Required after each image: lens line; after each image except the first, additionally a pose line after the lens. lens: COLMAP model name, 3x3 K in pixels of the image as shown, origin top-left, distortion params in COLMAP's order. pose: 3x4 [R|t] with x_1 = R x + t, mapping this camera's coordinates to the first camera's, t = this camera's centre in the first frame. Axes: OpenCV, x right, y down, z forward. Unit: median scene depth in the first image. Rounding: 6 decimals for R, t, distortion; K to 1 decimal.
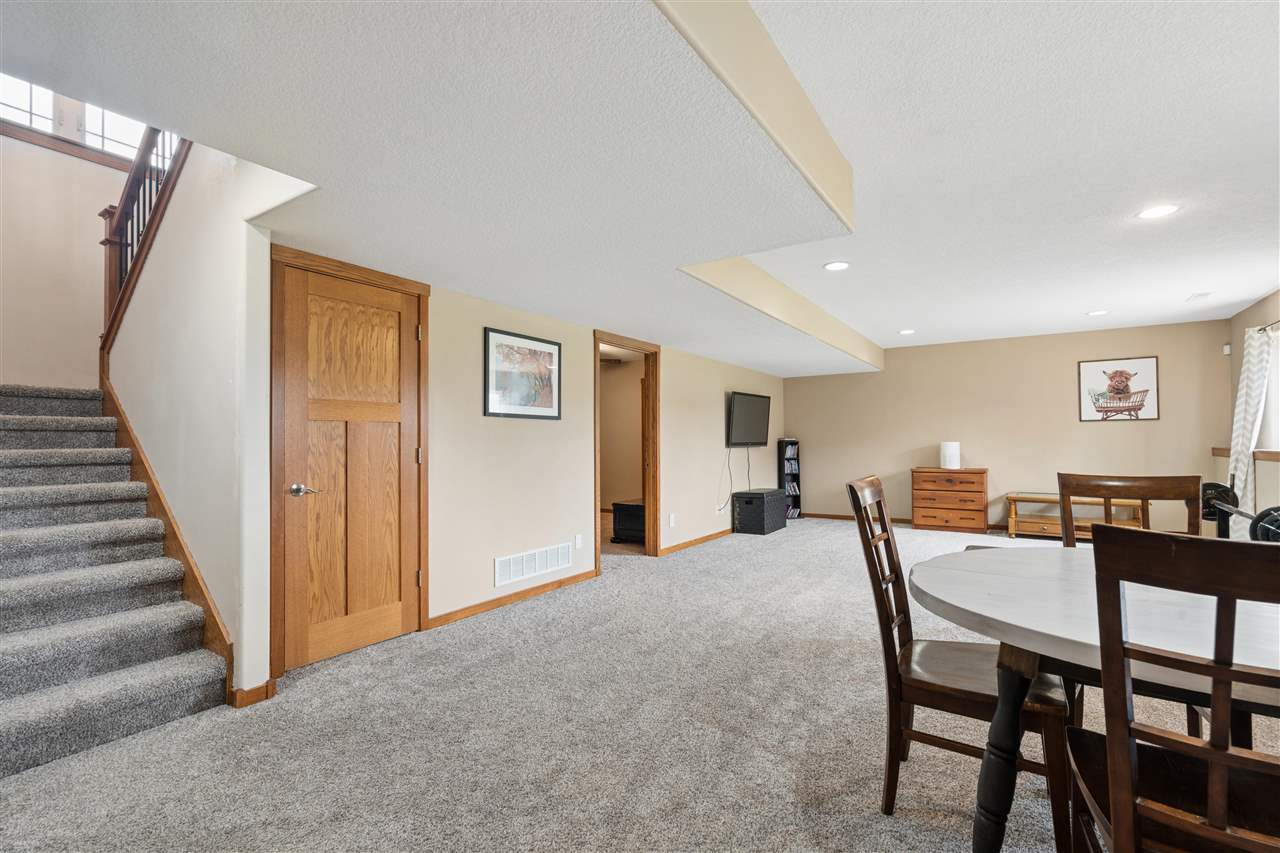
lens RADIAL K [[577.5, 0, 639.4], [0, 577.5, 435.6], [0, 0, 1]] dist [-0.000742, 0.000020]
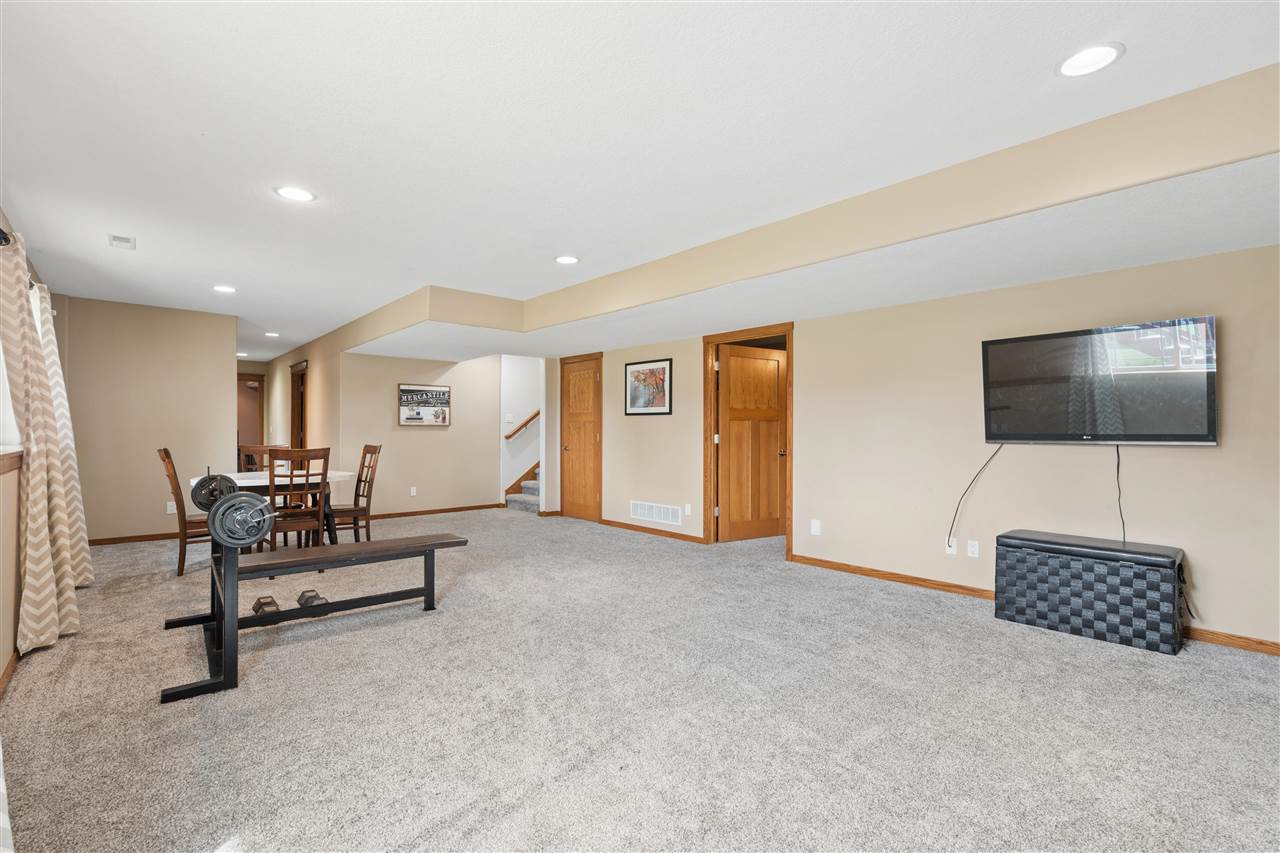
lens RADIAL K [[577.5, 0, 639.4], [0, 577.5, 435.6], [0, 0, 1]] dist [-0.000742, 0.000020]
pose [[-0.255625, 0.009835, -0.966726, 1.212271], [0.003620, 0.999951, 0.009216, 0.009084], [0.966769, -0.001144, -0.255648, 1.293119]]
